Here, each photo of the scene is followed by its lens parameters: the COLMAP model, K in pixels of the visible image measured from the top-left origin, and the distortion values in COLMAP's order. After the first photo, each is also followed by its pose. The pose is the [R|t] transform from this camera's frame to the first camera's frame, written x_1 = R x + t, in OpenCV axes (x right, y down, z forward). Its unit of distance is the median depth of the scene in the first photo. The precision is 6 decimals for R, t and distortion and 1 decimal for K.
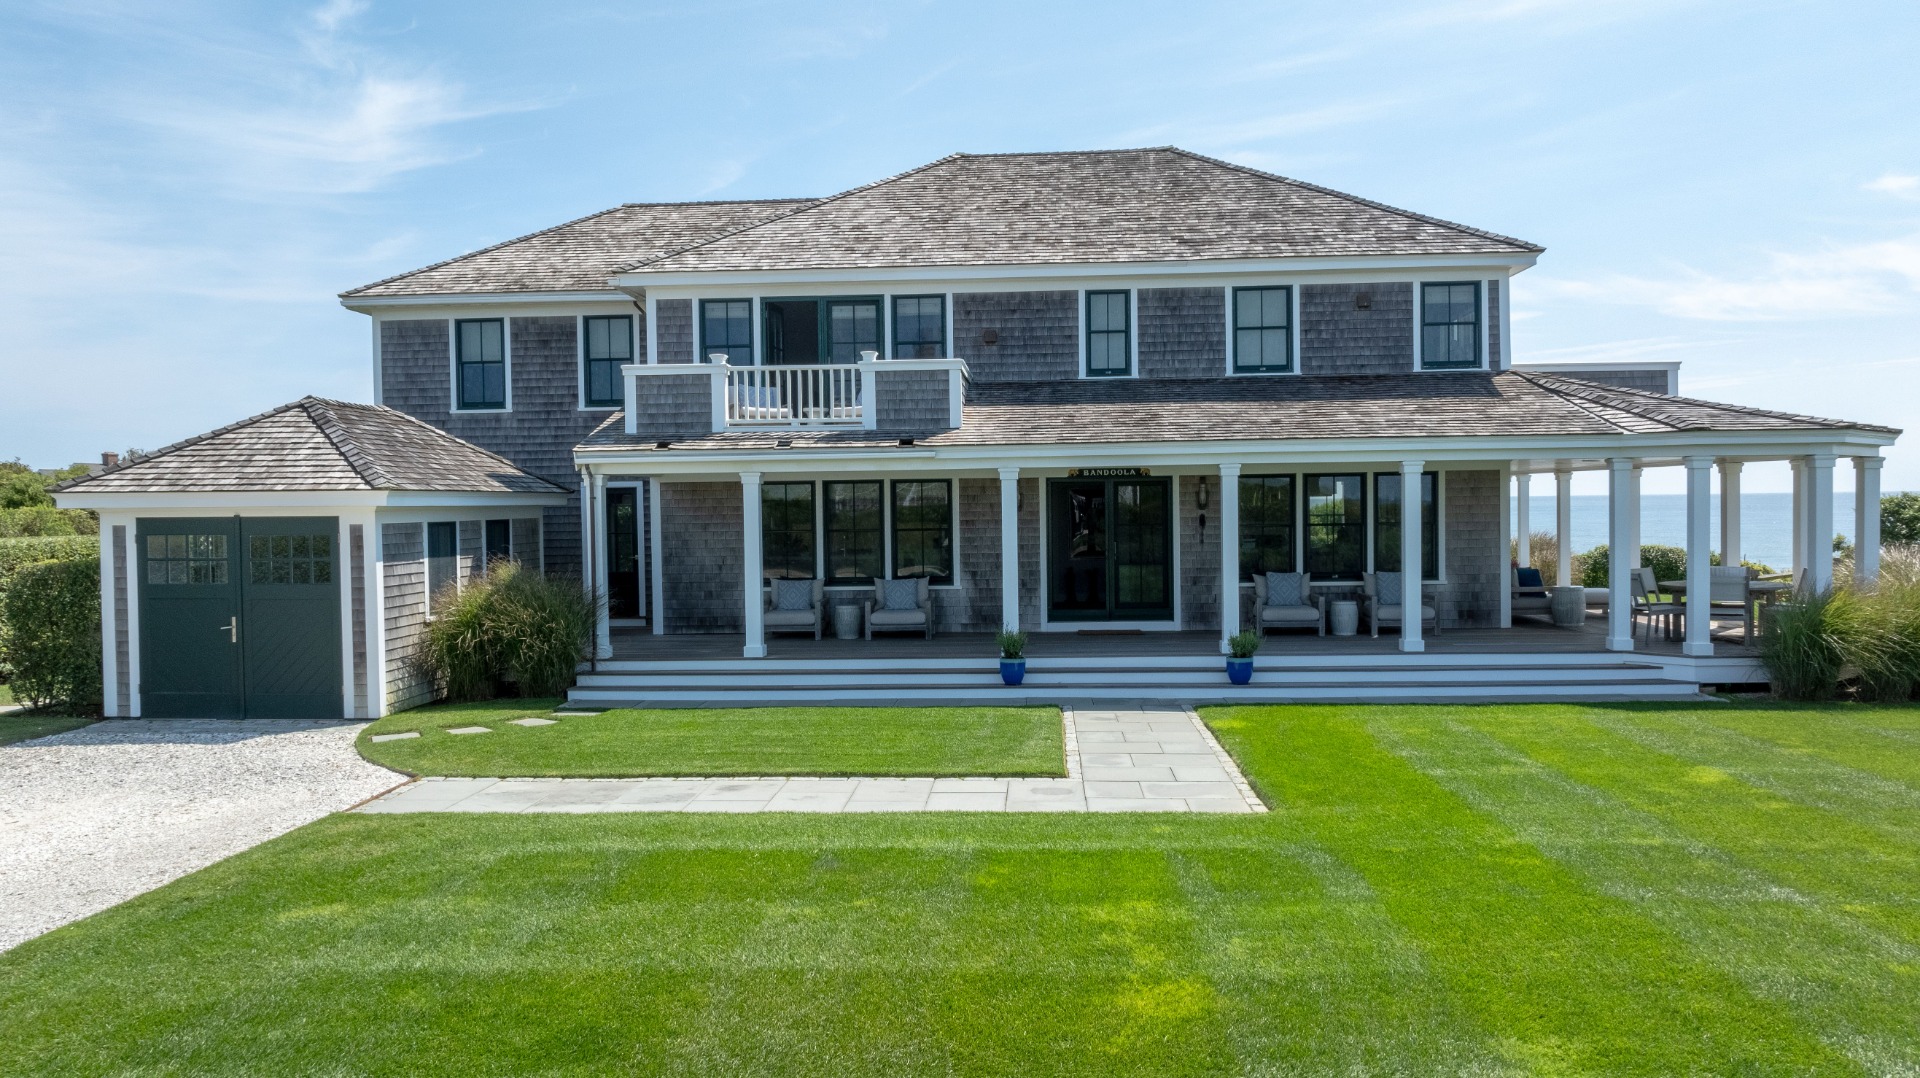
lens RADIAL K [[1362.7, 0, 960.3], [0, 1362.7, 539.7], [0, 0, 1]] dist [-0.024657, 0.006881]
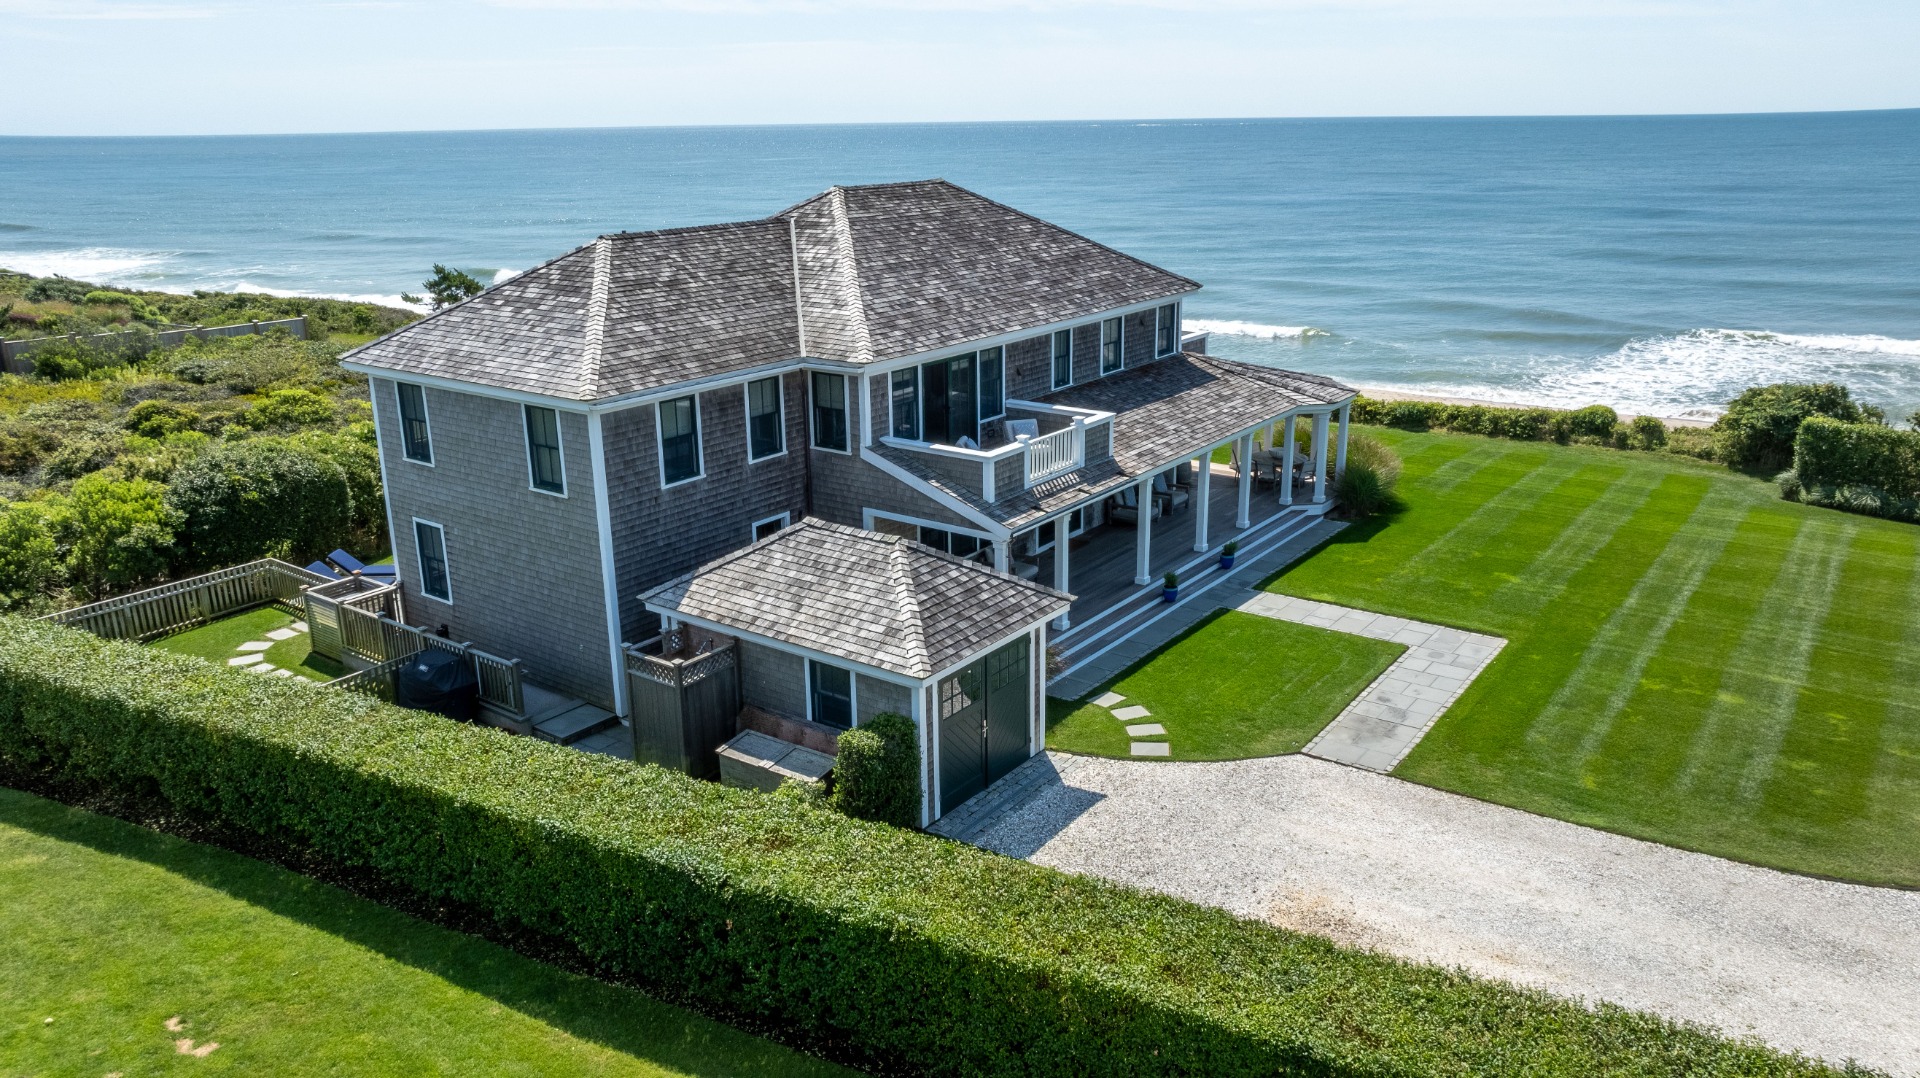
lens RADIAL K [[1362.7, 0, 954.4], [0, 1362.7, 537.8], [0, 0, 1]] dist [-0.024657, 0.006881]
pose [[0.541942, -0.241155, 0.805074, -1.421987], [0.030845, 0.963009, 0.267699, -0.425687], [-0.839850, -0.120245, 0.529333, 0.299136]]
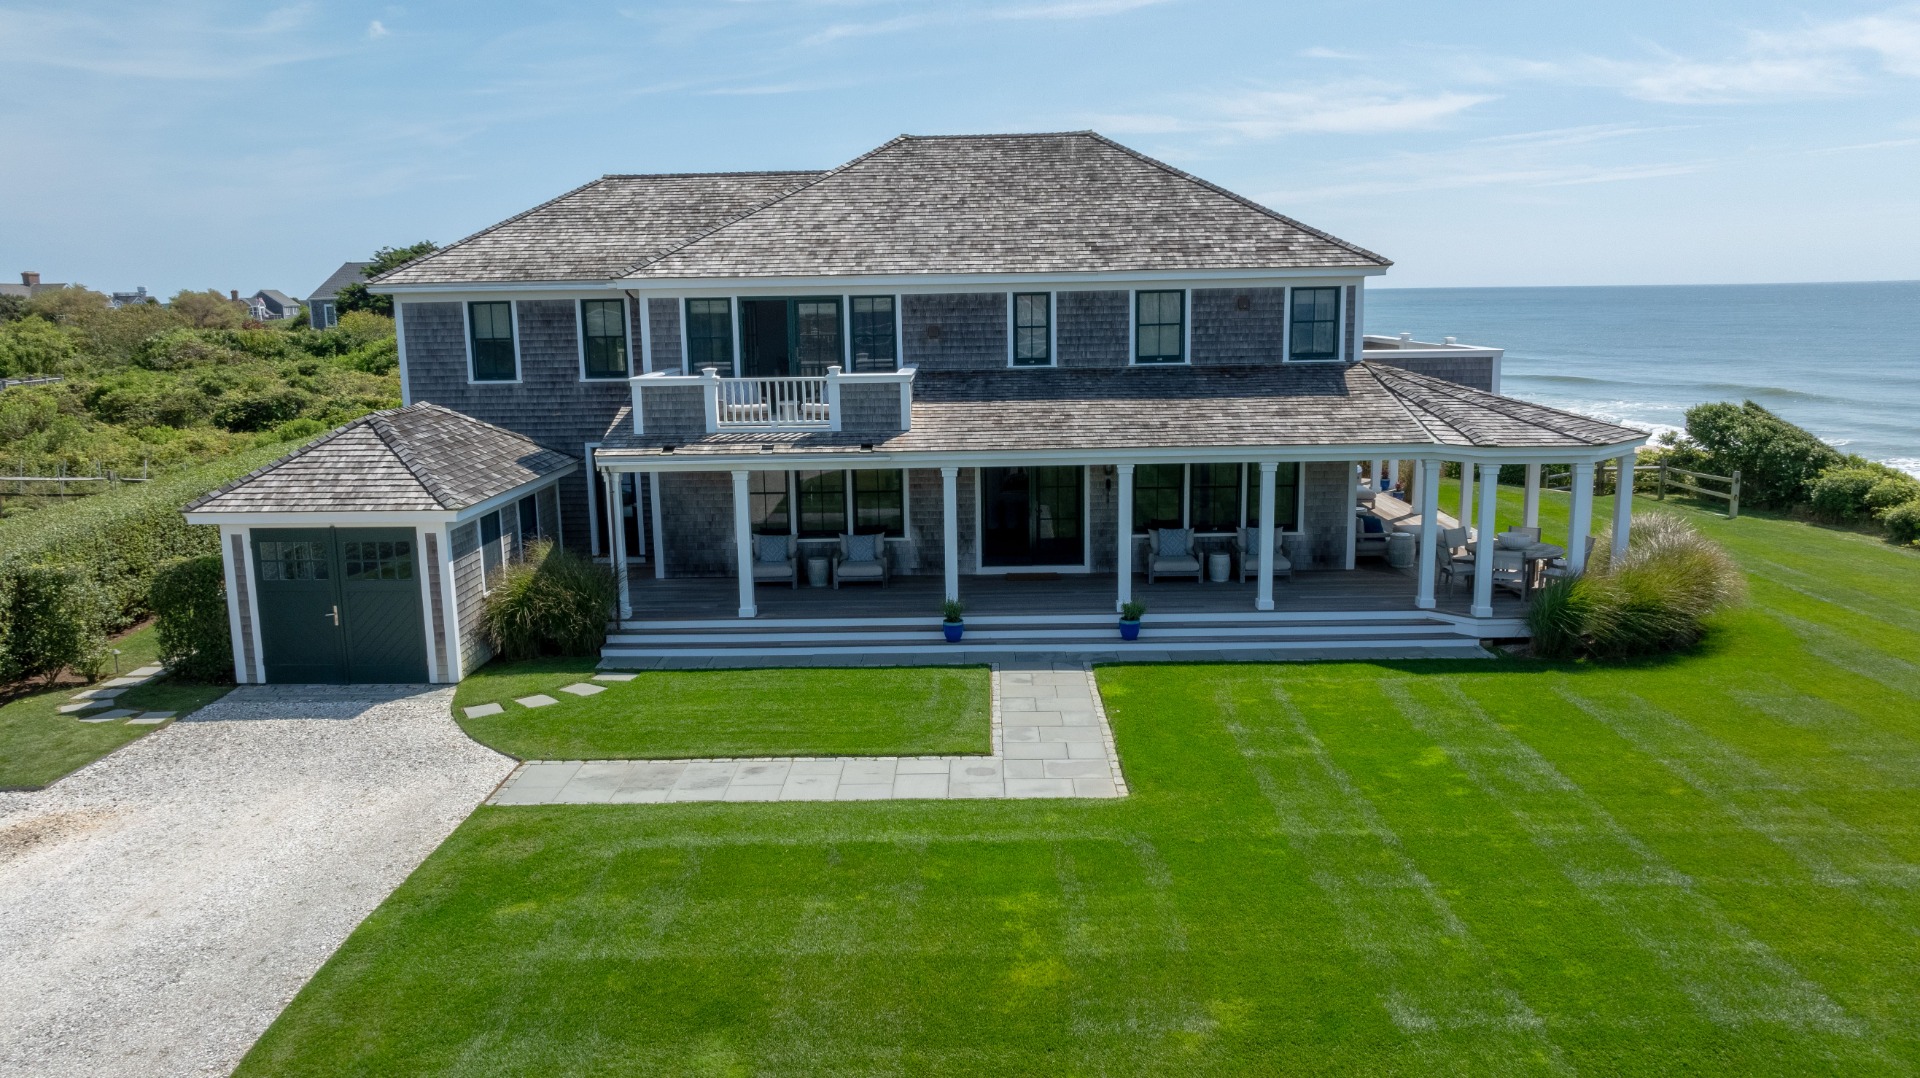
lens RADIAL K [[1362.7, 0, 962.2], [0, 1362.7, 543.0], [0, 0, 1]] dist [-0.024657, 0.006881]
pose [[0.999001, -0.011201, 0.043256, -0.007040], [0.004373, 0.987932, 0.154829, -0.173103], [-0.044468, -0.154486, 0.986994, -0.235341]]
